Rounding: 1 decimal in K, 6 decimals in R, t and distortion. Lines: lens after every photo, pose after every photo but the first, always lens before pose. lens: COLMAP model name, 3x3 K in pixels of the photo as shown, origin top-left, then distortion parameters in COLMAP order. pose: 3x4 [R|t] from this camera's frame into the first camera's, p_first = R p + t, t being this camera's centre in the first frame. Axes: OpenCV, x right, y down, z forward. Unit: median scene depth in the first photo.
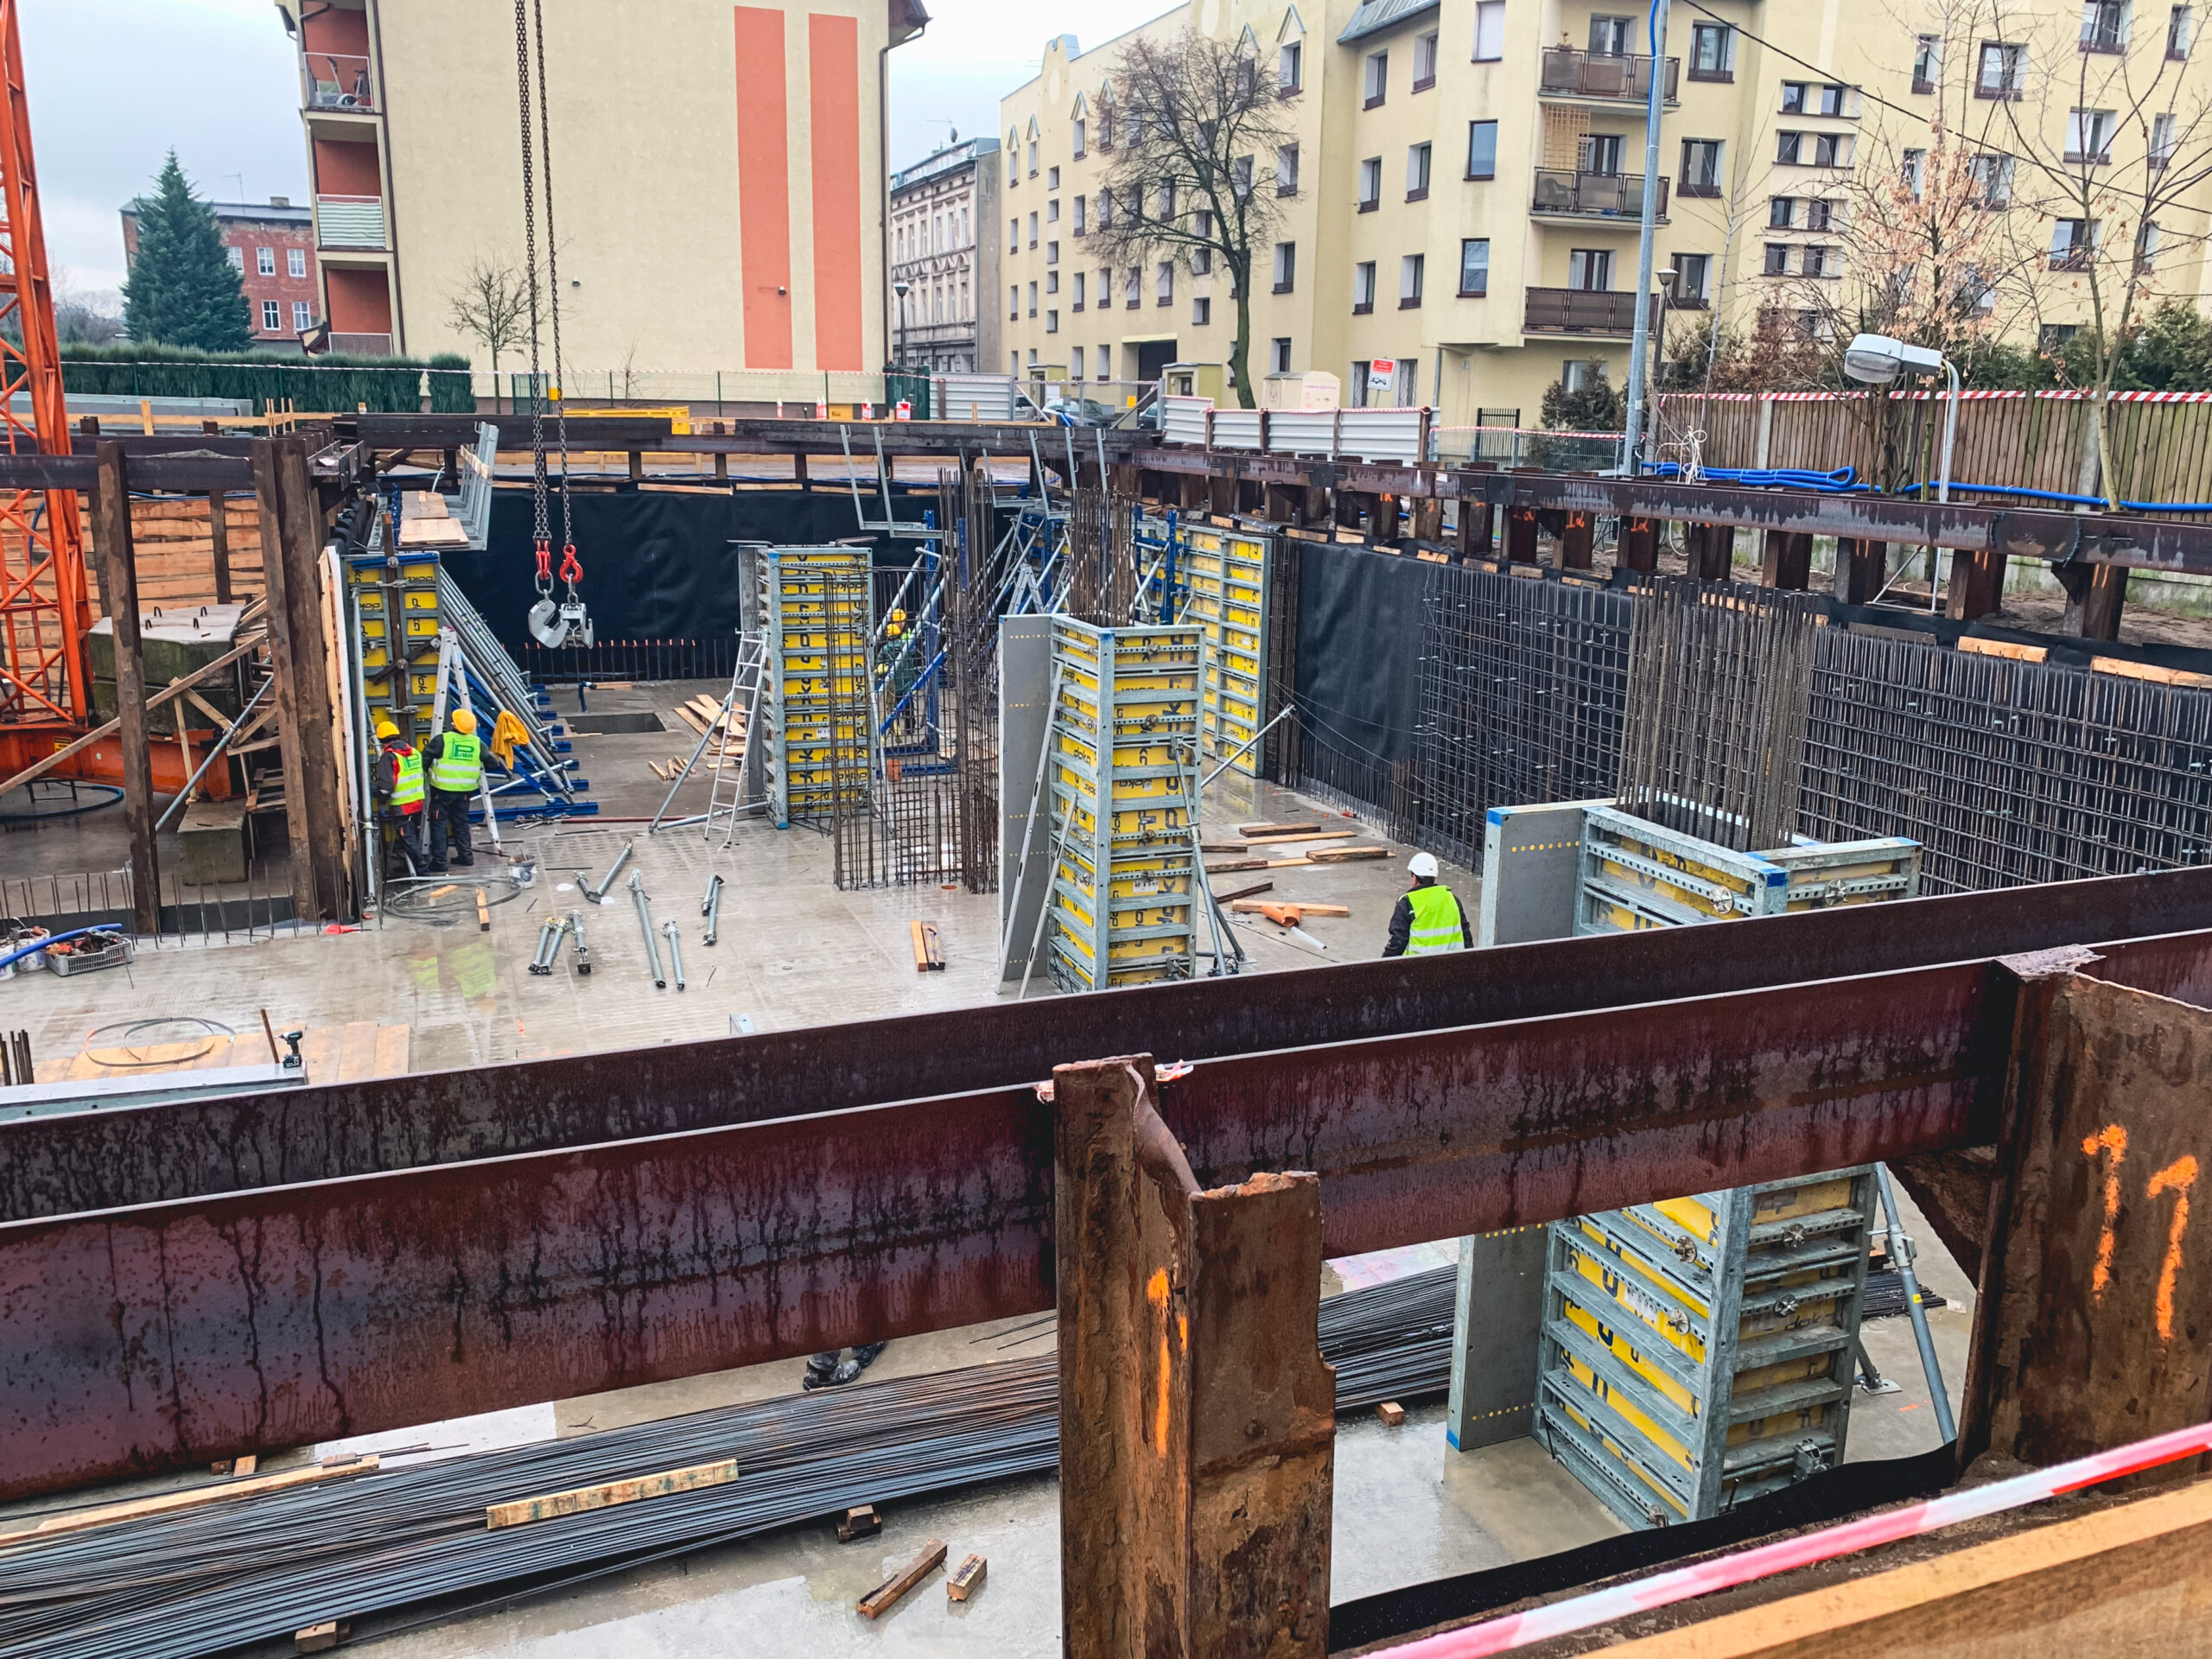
lens RADIAL K [[1732.5, 0, 1111.7], [0, 1732.5, 818.6], [0, 0, 1]] dist [0.026337, -0.032814]
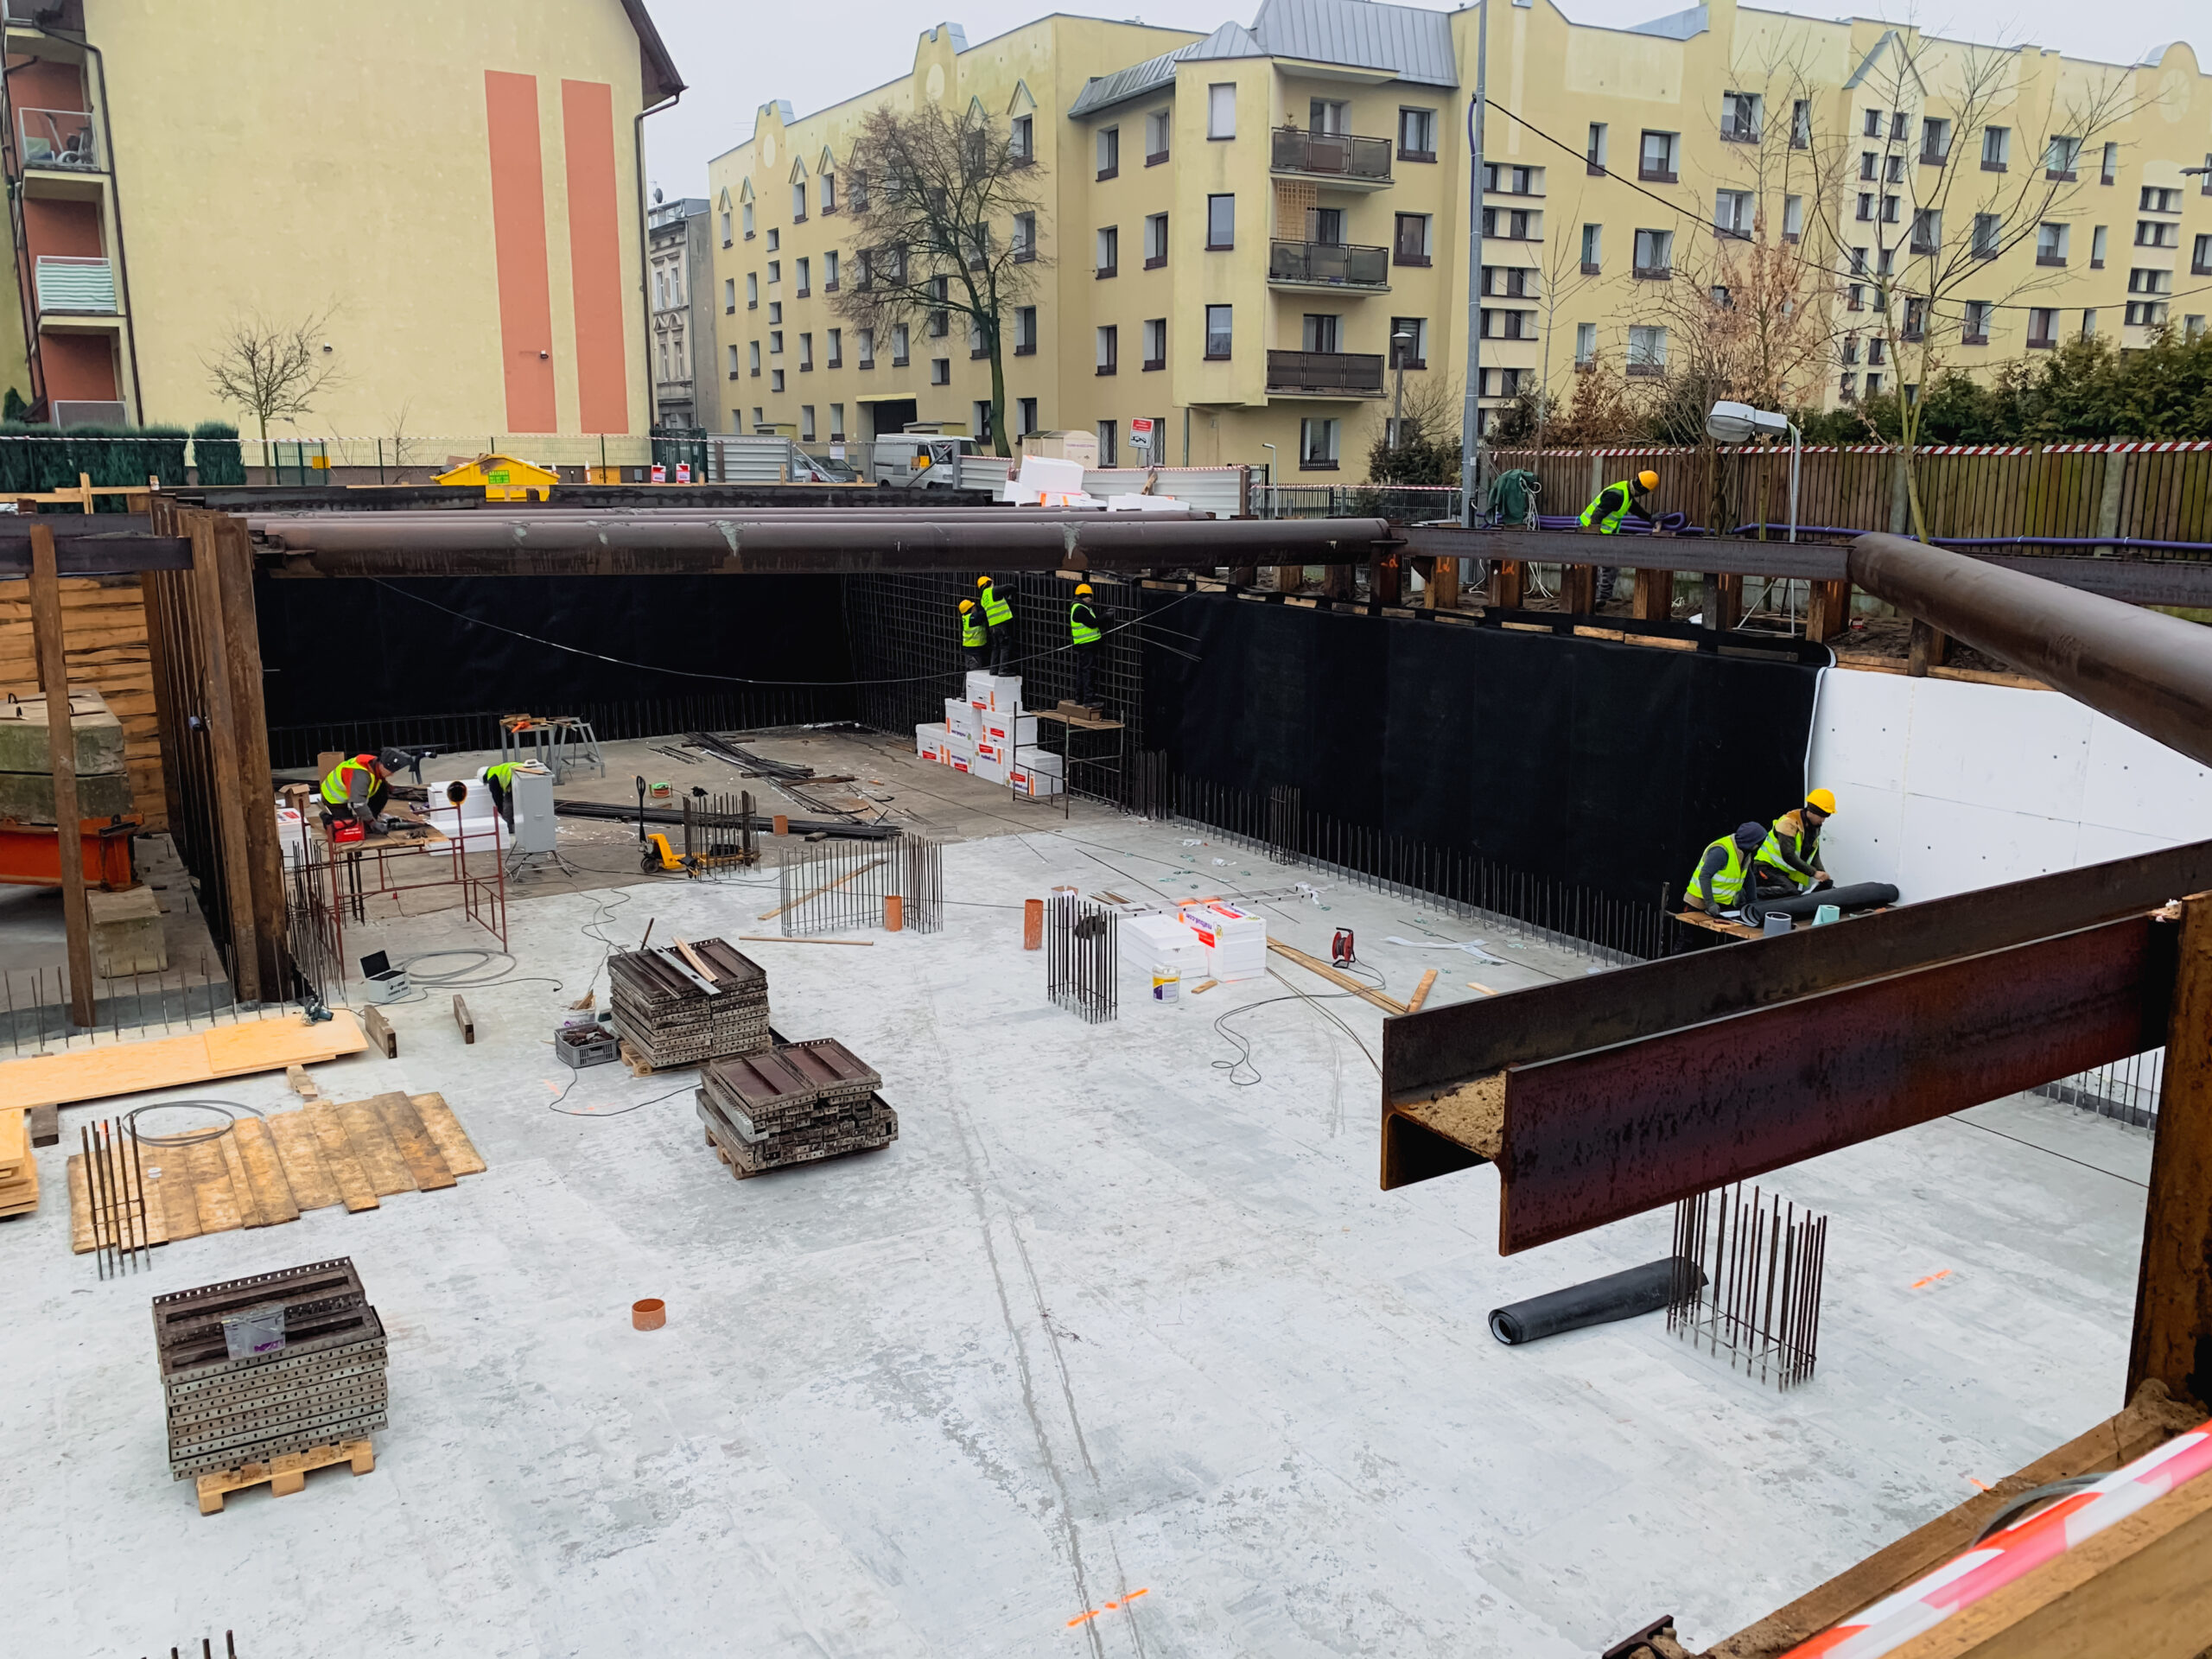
lens RADIAL K [[1732.5, 0, 1129.2], [0, 1732.5, 814.3], [0, 0, 1]] dist [0.026337, -0.032814]
pose [[0.981716, -0.051655, 0.183206, -0.053602], [0.057547, 0.997978, -0.026988, 0.002337], [-0.181442, 0.037037, 0.982704, -0.019400]]
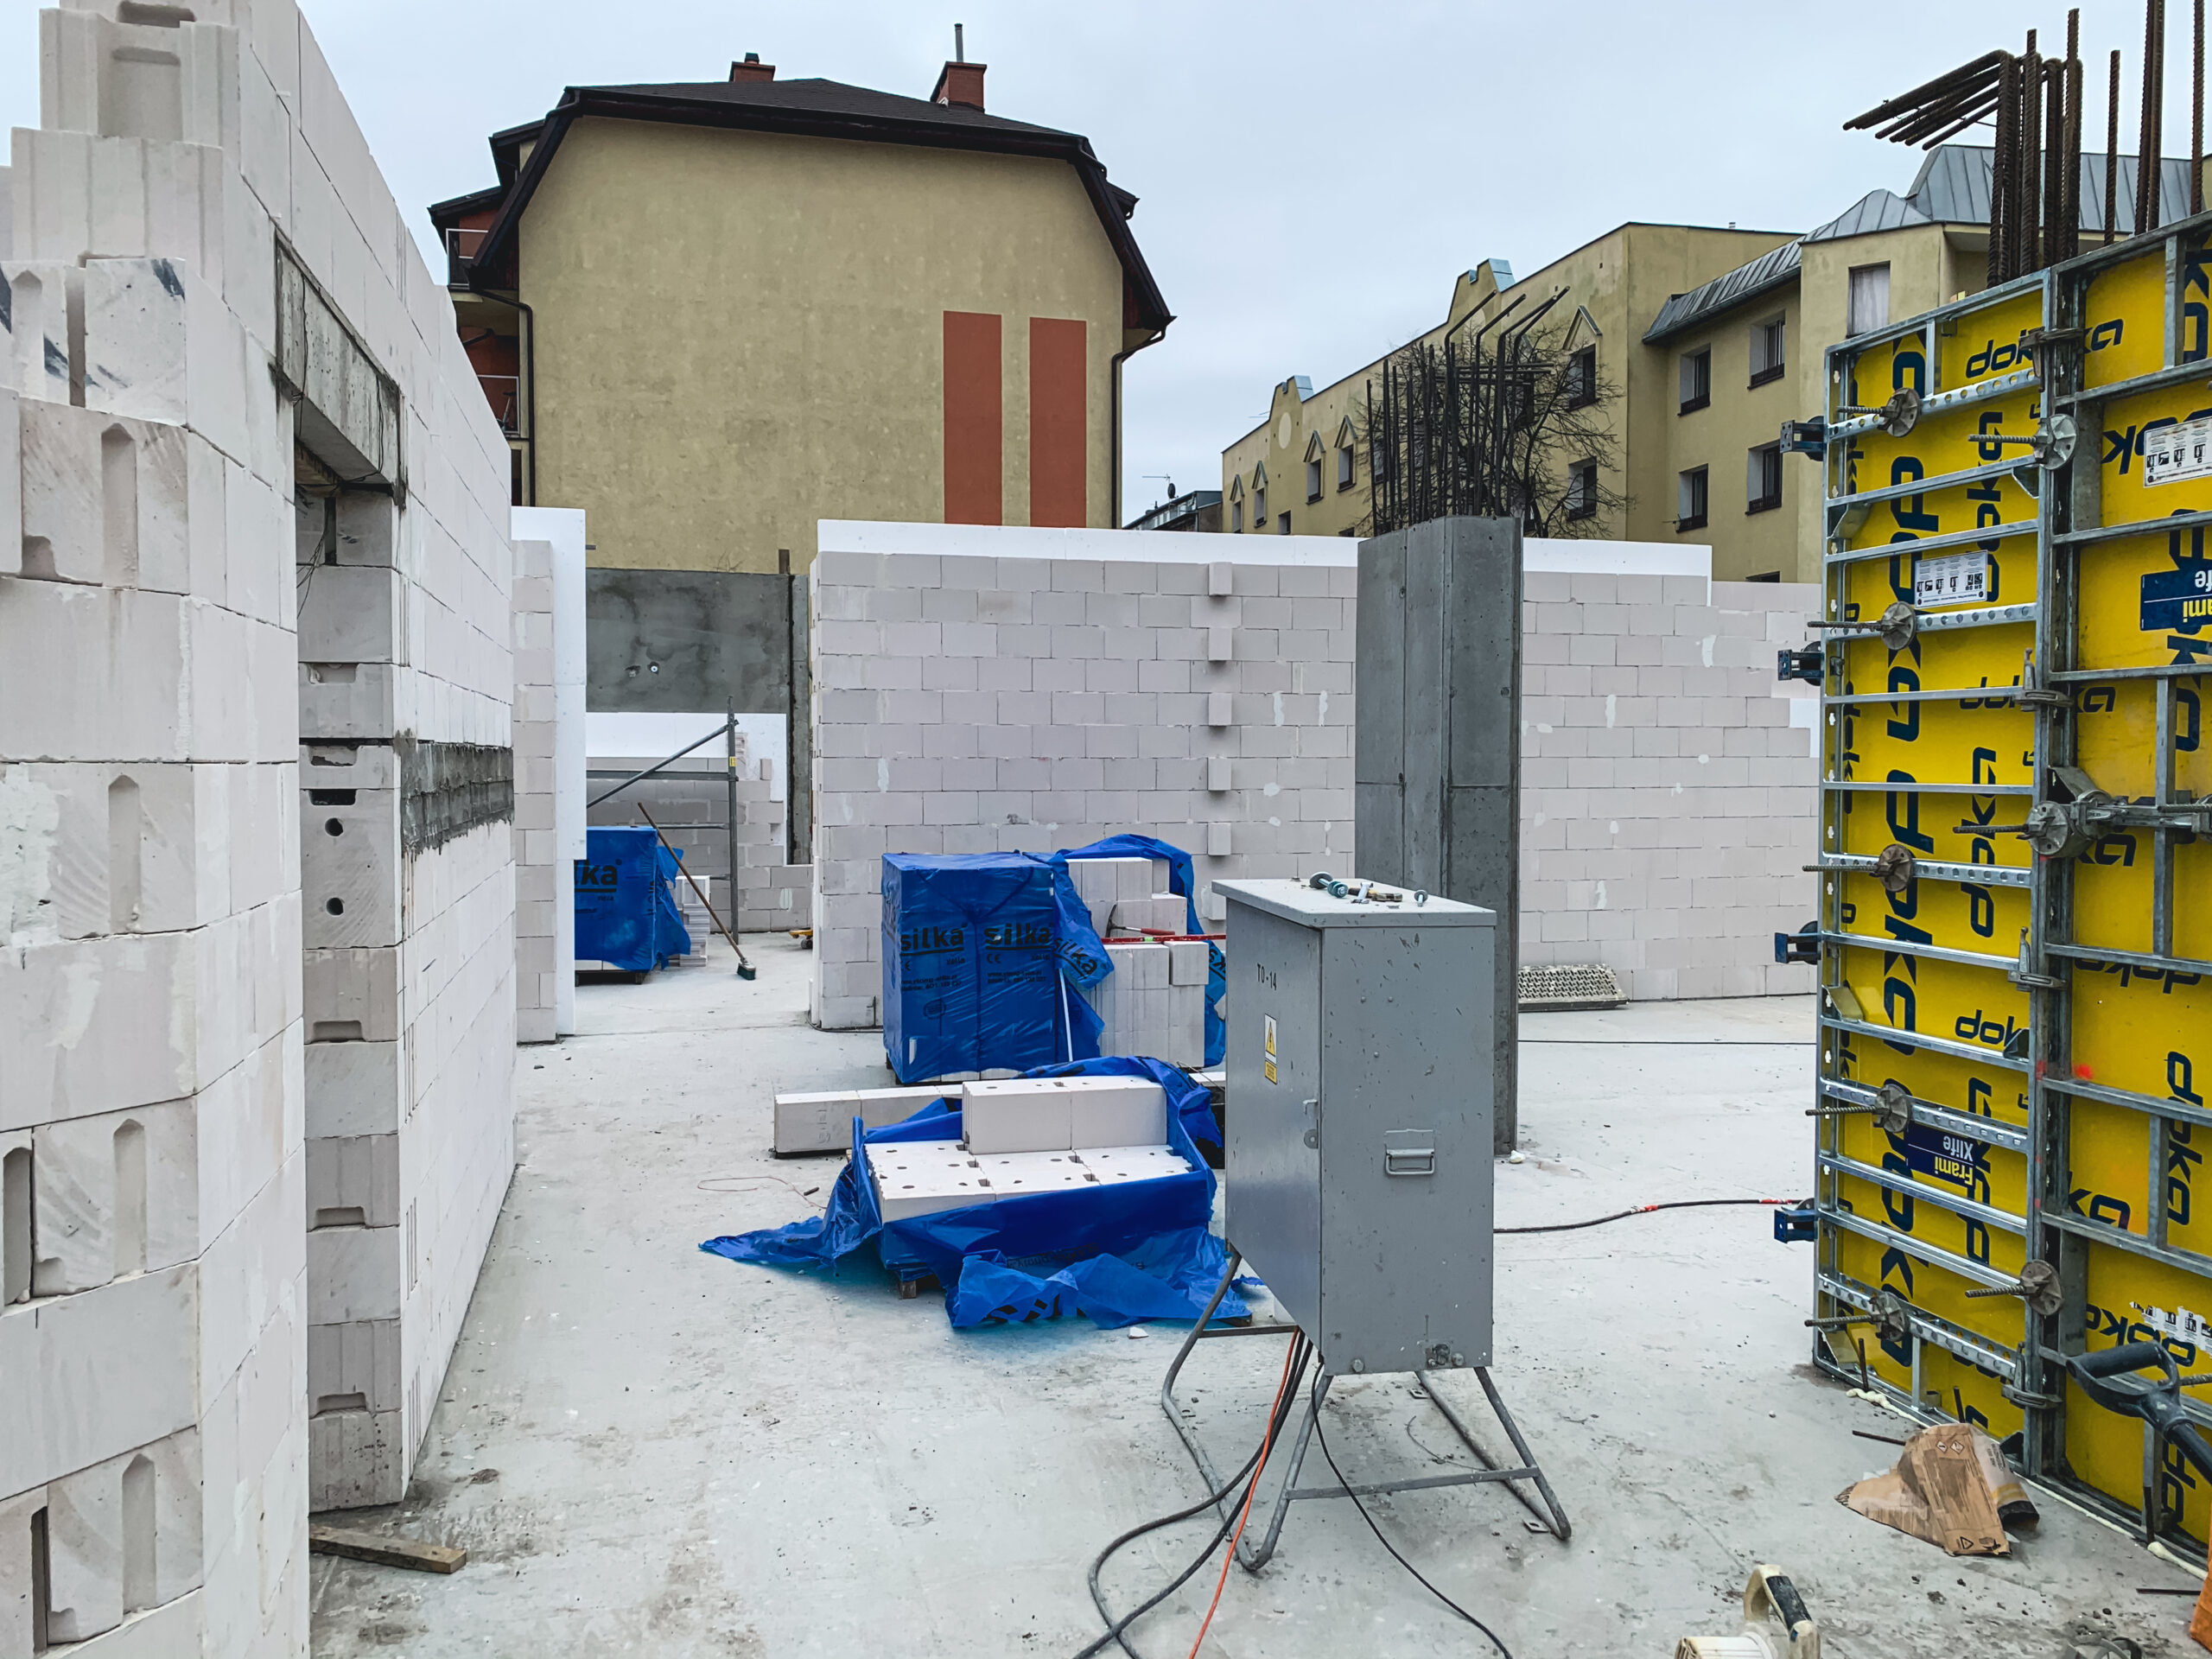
lens RADIAL K [[1732.5, 0, 1061.9], [0, 1732.5, 827.5], [0, 0, 1]] dist [0.026337, -0.032814]
pose [[0.990275, -0.009967, -0.138768, -0.039853], [-0.017776, 0.980191, -0.197254, -0.048246], [0.137986, 0.197802, 0.970481, 0.210202]]
